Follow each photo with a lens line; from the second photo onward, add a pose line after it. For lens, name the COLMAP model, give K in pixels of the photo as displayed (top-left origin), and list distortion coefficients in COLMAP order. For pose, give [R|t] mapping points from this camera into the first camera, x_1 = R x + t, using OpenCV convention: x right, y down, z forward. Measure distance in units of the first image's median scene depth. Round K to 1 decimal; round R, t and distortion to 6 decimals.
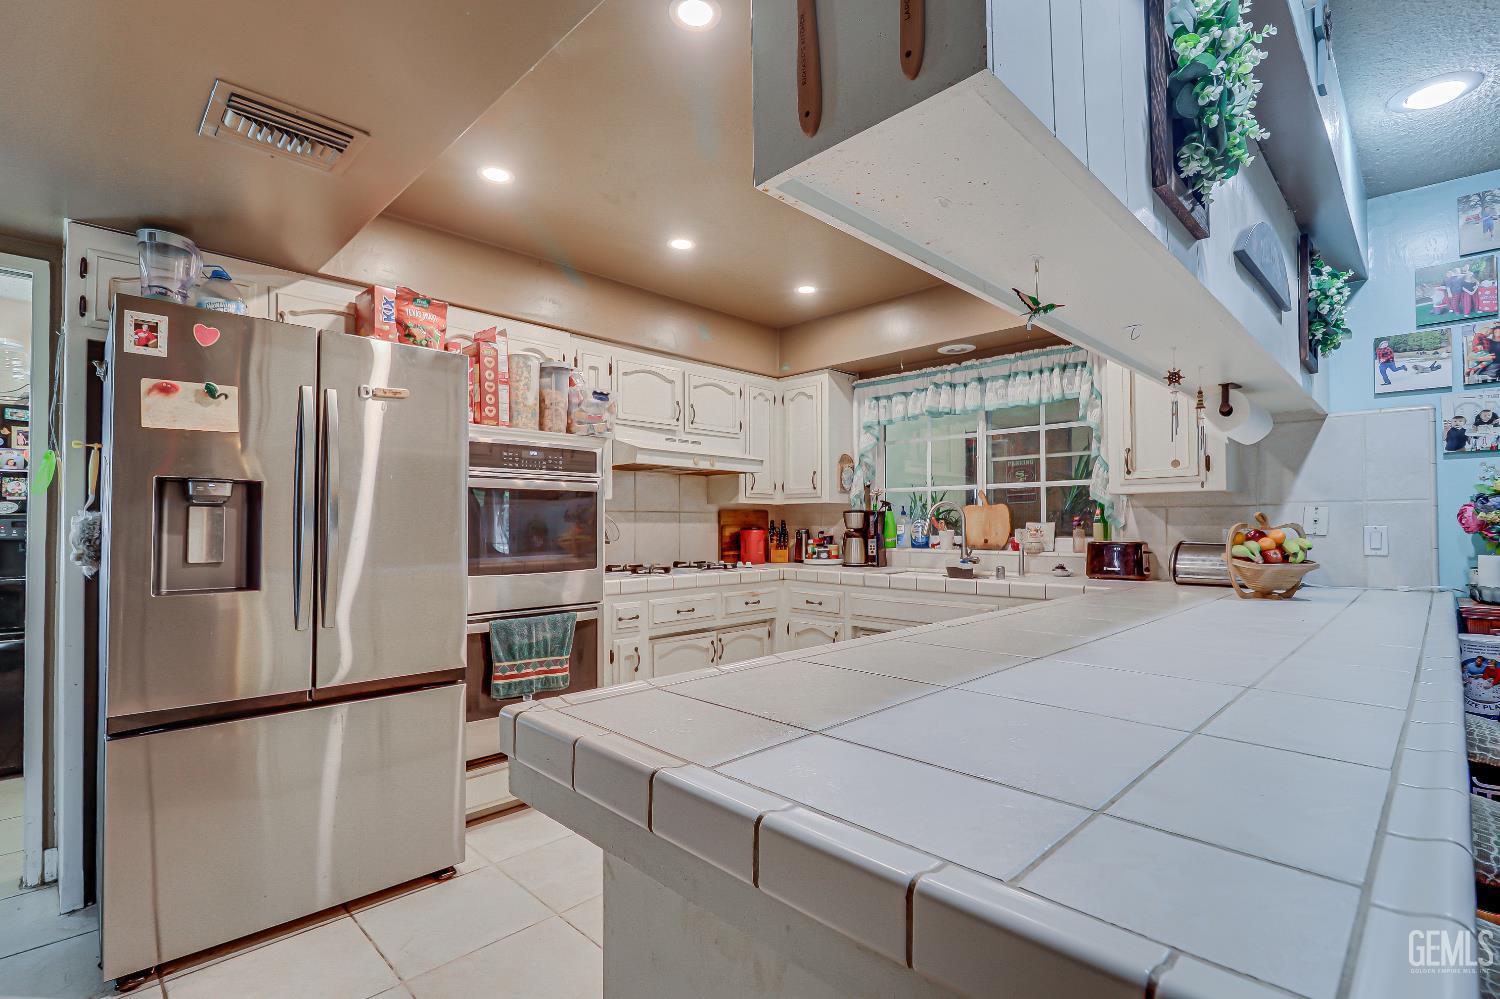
lens RADIAL K [[687.2, 0, 747.2], [0, 687.2, 513.2], [0, 0, 1]] dist [-0.000944, -0.000546]
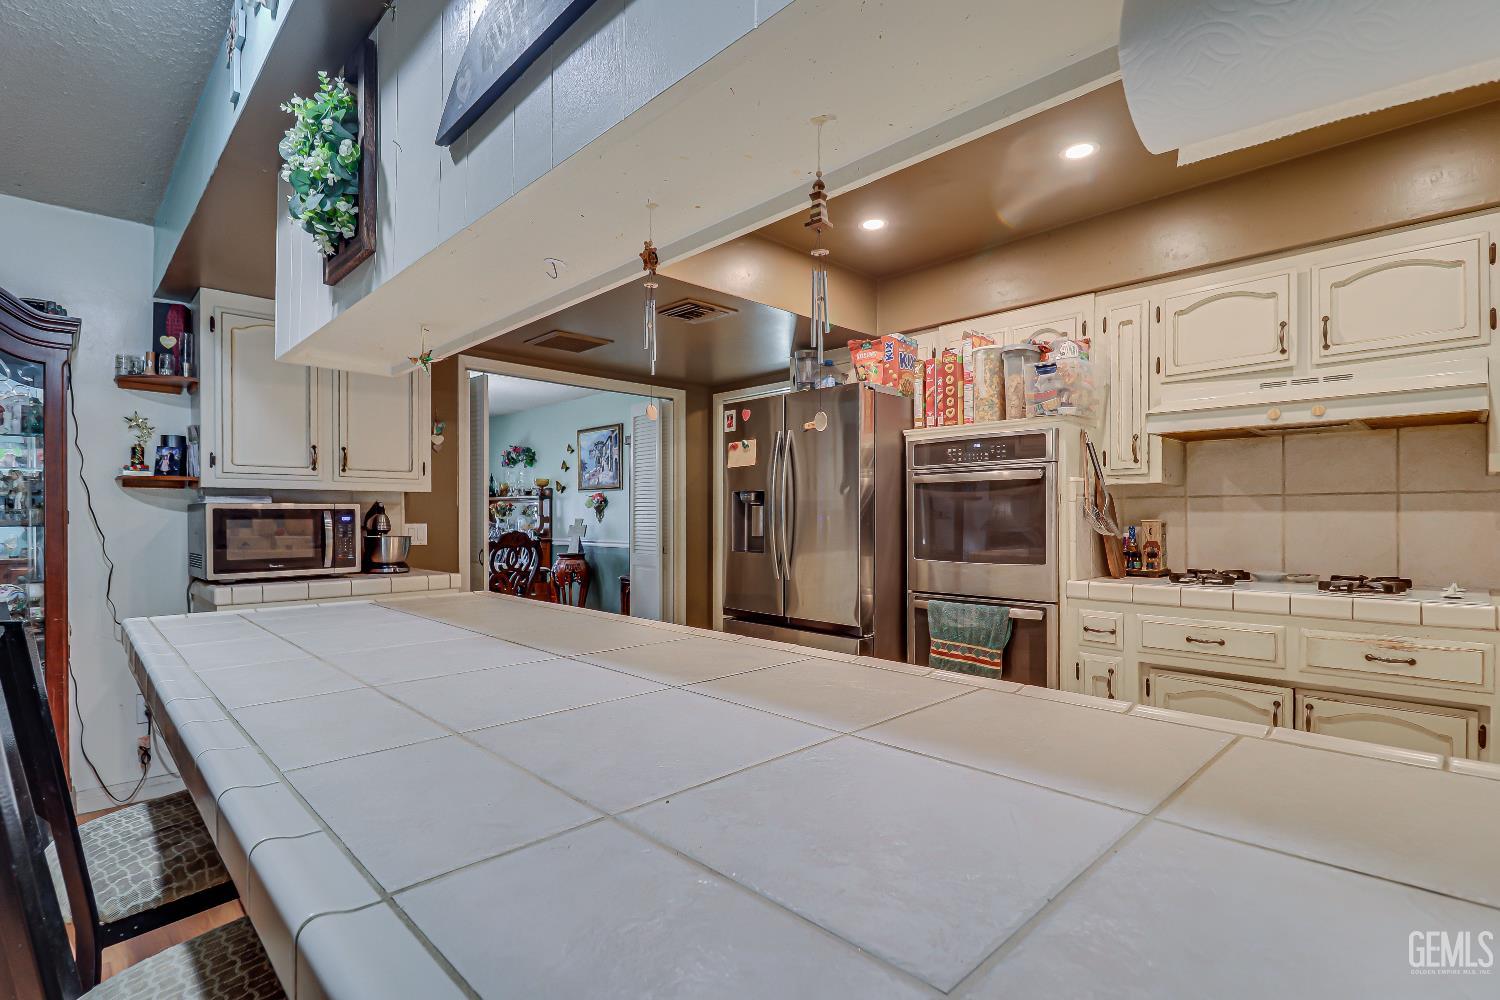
lens RADIAL K [[716.3, 0, 753.1], [0, 716.3, 515.2], [0, 0, 1]] dist [-0.003307, -0.001291]
pose [[-0.016040, 0.001231, -0.999871, 0.732868], [0.019266, 0.999814, 0.000921, 0.008845], [0.999686, -0.019249, -0.016060, 0.655847]]
